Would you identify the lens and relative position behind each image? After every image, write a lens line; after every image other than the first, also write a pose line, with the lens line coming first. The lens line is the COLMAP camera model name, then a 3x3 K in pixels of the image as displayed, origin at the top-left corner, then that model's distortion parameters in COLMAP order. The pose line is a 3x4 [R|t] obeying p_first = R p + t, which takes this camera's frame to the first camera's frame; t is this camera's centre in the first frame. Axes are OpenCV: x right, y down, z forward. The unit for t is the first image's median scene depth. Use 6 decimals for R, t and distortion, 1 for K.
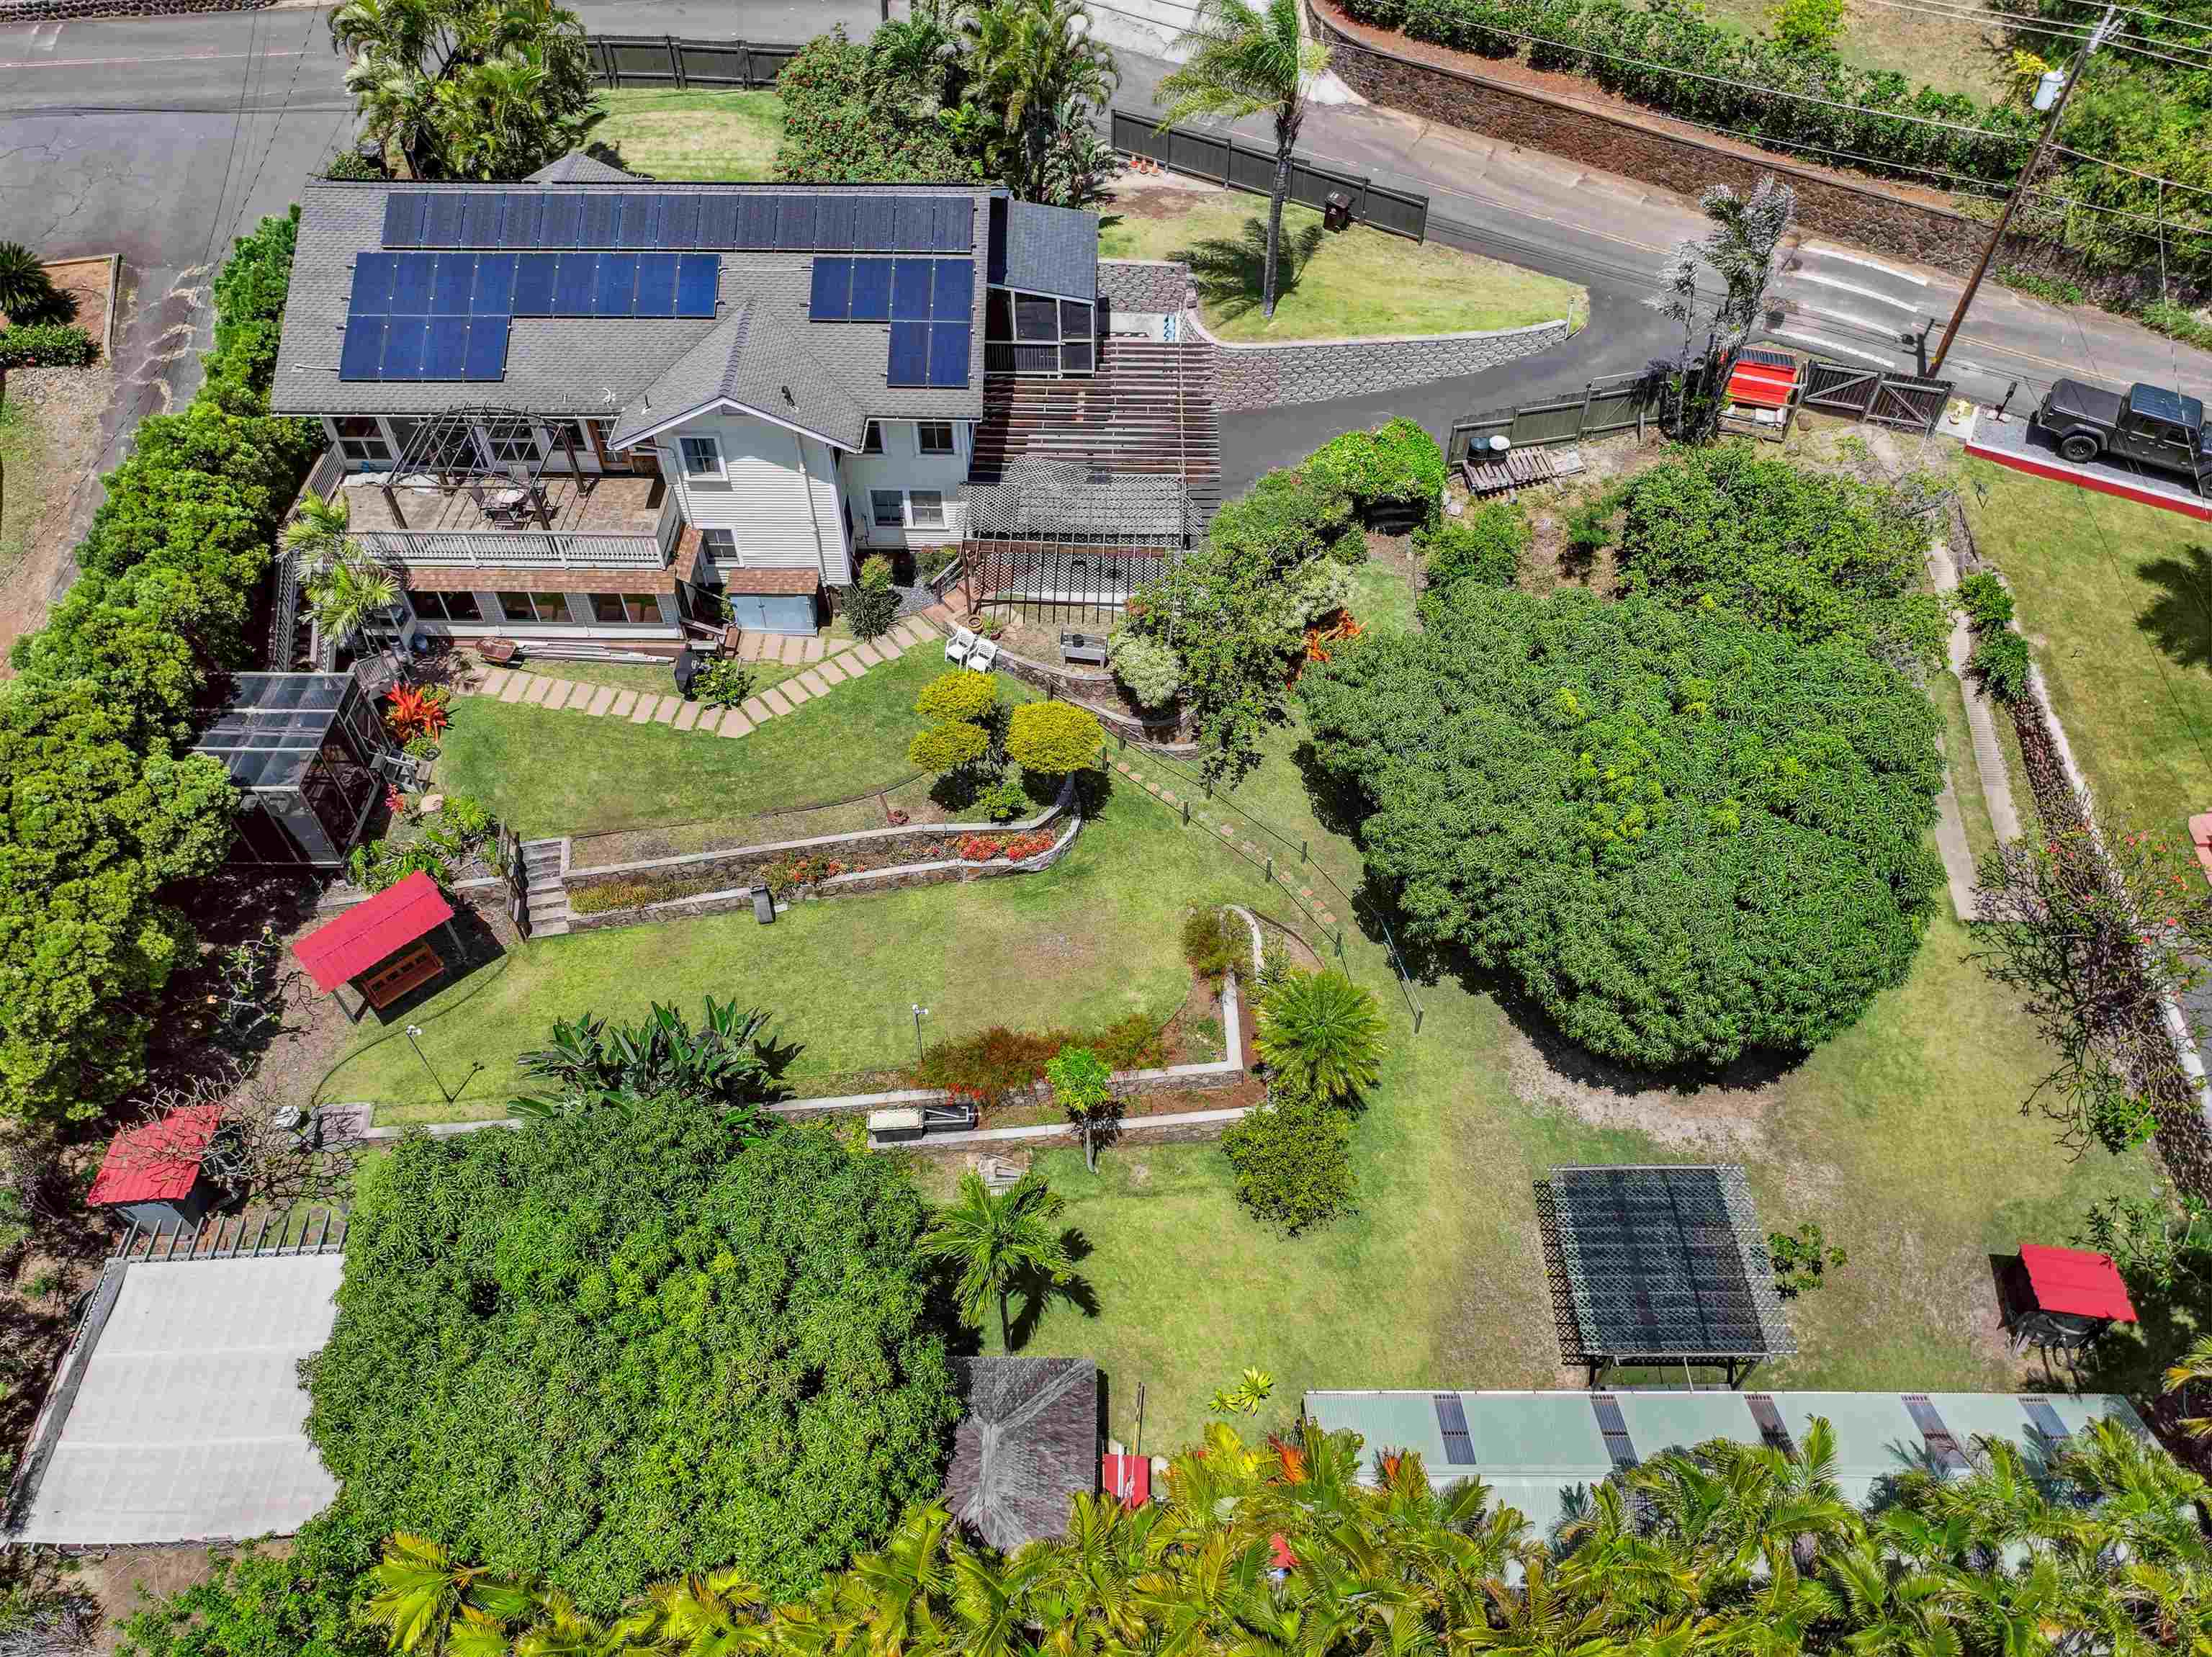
lens RADIAL K [[1559.7, 0, 1115.8], [0, 1559.7, 817.7], [0, 0, 1]] dist [0.004318, 0.002003]
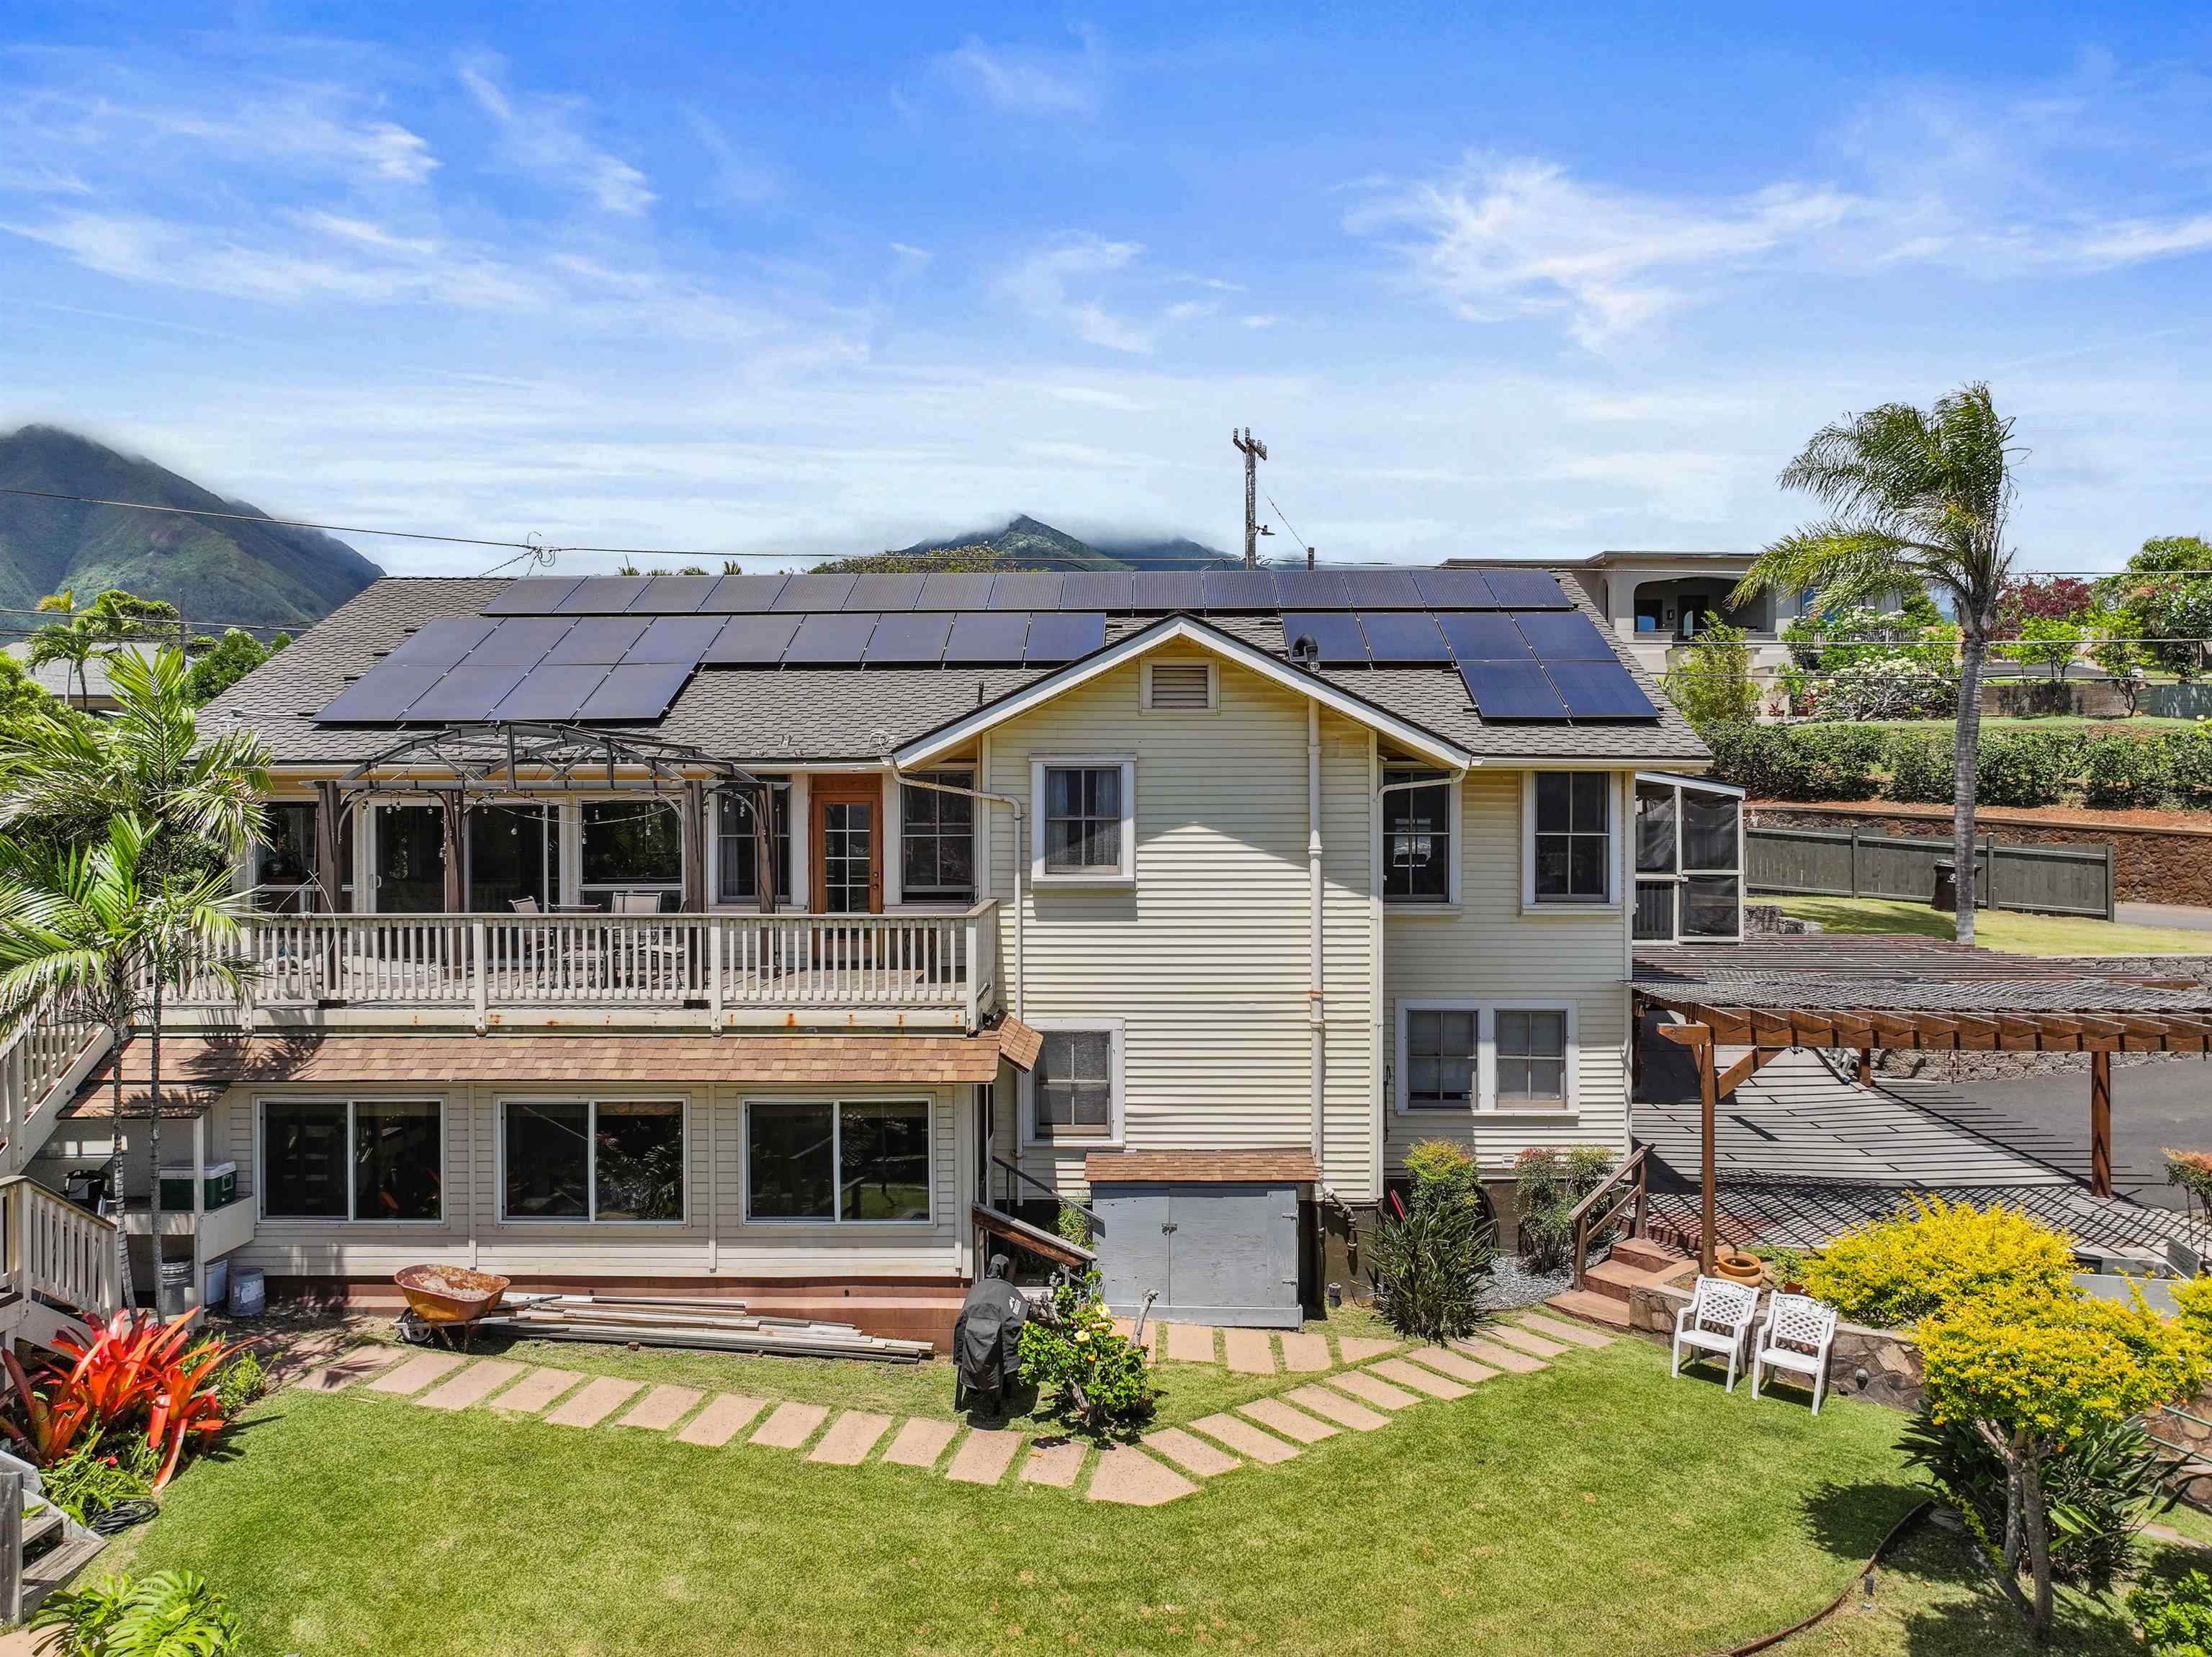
lens RADIAL K [[1559.7, 0, 1115.8], [0, 1559.7, 817.7], [0, 0, 1]] dist [0.004318, 0.002003]
pose [[0.999968, -0.004462, -0.006701, -0.243900], [-0.002045, 0.664231, -0.747524, 0.086066], [0.007786, 0.747514, 0.664201, 0.688036]]
